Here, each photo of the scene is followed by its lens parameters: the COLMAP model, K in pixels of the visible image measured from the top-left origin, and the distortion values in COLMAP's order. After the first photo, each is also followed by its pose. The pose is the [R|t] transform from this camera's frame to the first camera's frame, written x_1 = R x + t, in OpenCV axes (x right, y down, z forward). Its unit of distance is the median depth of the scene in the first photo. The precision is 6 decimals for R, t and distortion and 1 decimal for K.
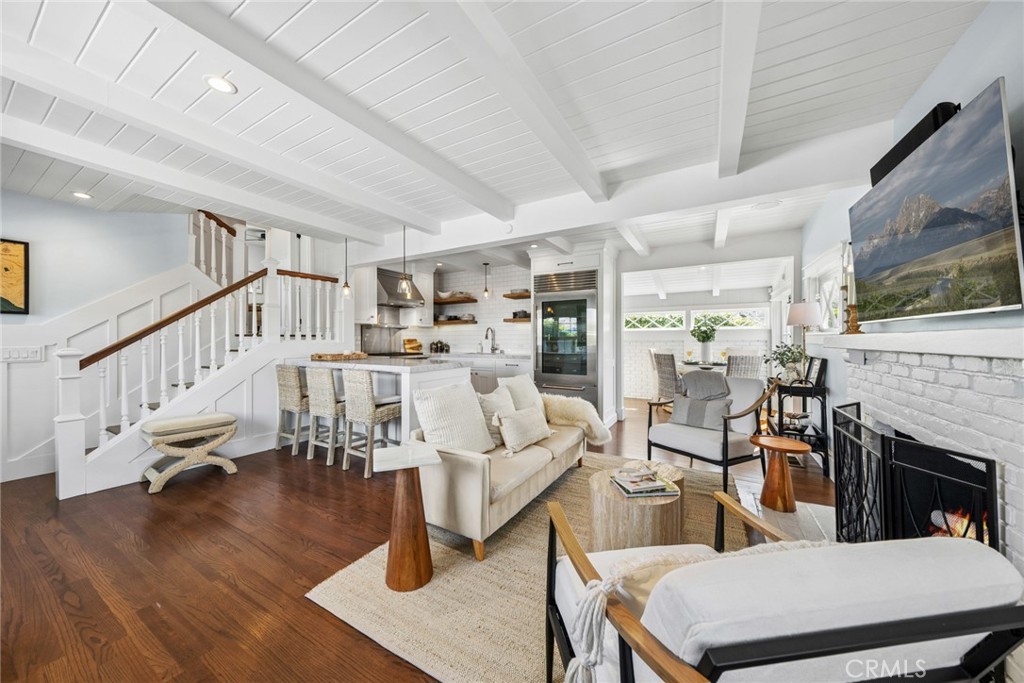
lens RADIAL K [[353.7, 0, 511.7], [0, 353.7, 334.9], [0, 0, 1]] dist [-0.000381, -0.000019]
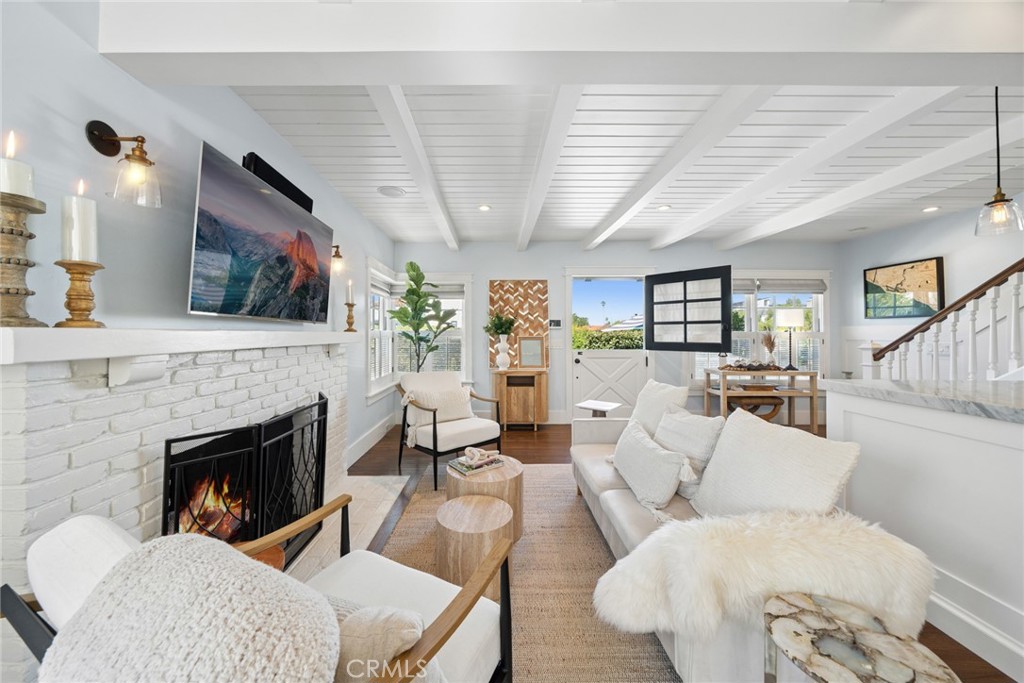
lens RADIAL K [[353.7, 0, 505.7], [0, 353.7, 333.0], [0, 0, 1]] dist [-0.000381, -0.000019]
pose [[-0.857760, -0.003792, -0.514037, 0.311354], [0.003765, 0.999900, -0.013659, 0.006233], [0.514037, -0.013652, -0.857659, 0.759115]]
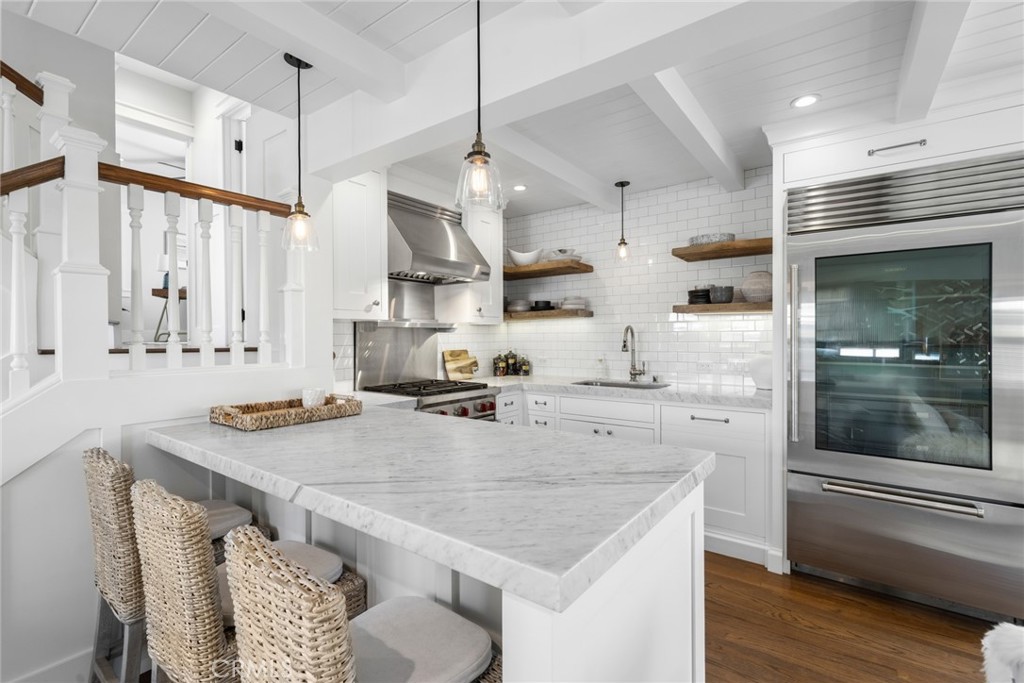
lens RADIAL K [[457.6, 0, 510.7], [0, 457.6, 334.0], [0, 0, 1]] dist [0.000290, 0.000832]
pose [[0.994129, -0.003806, -0.108139, -0.175325], [0.004709, 0.999956, 0.008102, -0.018470], [0.108103, -0.008564, 0.994103, 0.470143]]
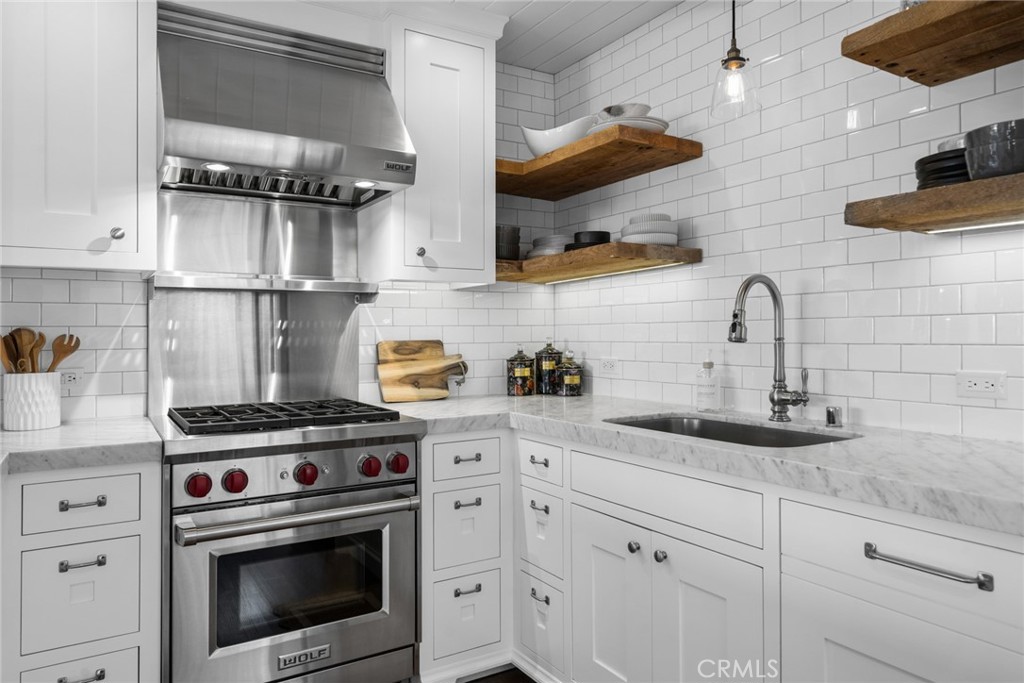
lens RADIAL K [[687.2, 0, 509.1], [0, 687.2, 322.9], [0, 0, 1]] dist [0.005726, 0.003952]
pose [[0.883203, -0.012875, -0.468813, -0.014422], [0.011885, 0.999917, -0.005070, 0.003394], [0.468839, -0.001094, 0.883283, 0.754944]]
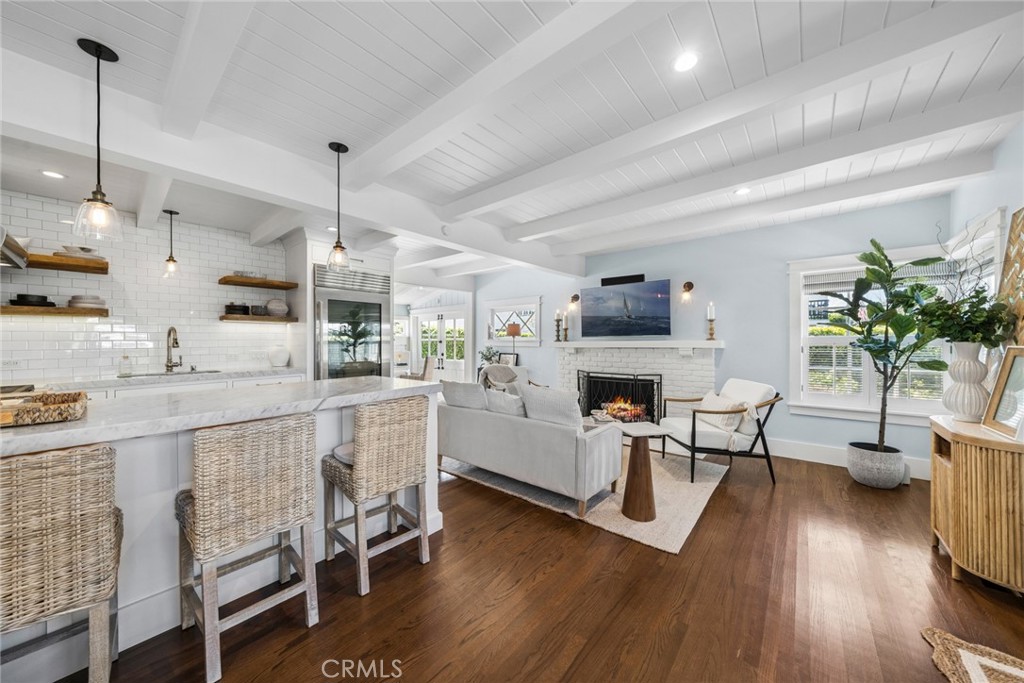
lens RADIAL K [[353.7, 0, 505.2], [0, 353.7, 341.3], [0, 0, 1]] dist [-0.000381, -0.000019]
pose [[0.169404, -0.000700, 0.985546, -0.615396], [-0.004460, 0.999989, 0.001476, -0.001808], [-0.985537, -0.004646, 0.169399, 0.448992]]
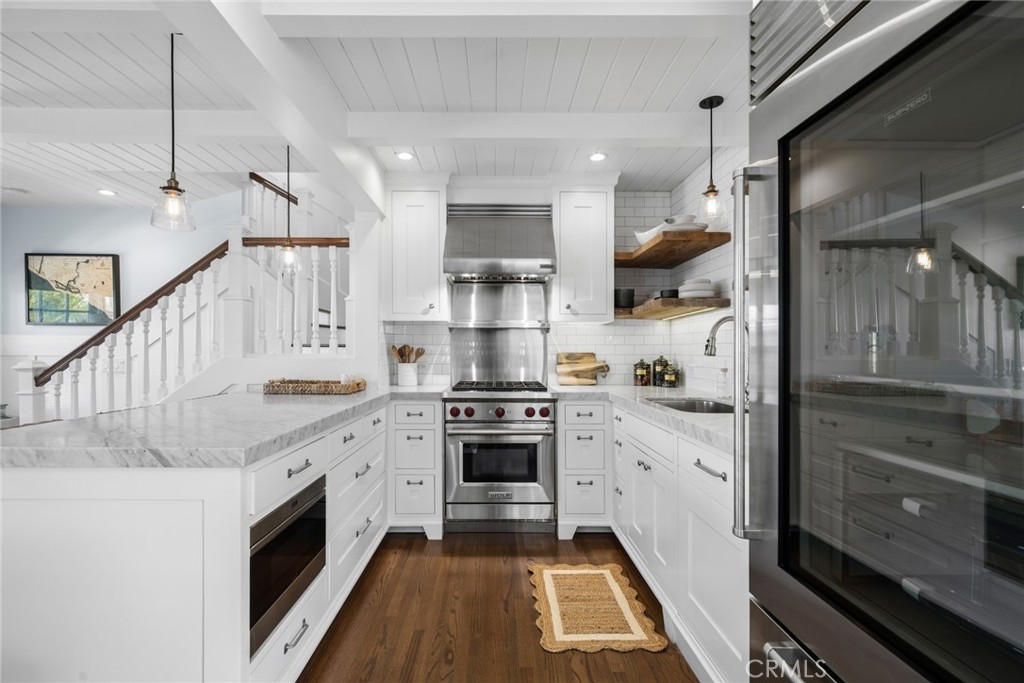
lens RADIAL K [[473.6, 0, 501.9], [0, 473.6, 347.5], [0, 0, 1]] dist [0.002142, 0.001469]
pose [[0.512960, 0.000811, -0.858412, 0.210360], [0.005591, 0.999975, 0.004286, 0.002605], [0.858394, -0.006998, 0.512943, 0.746300]]
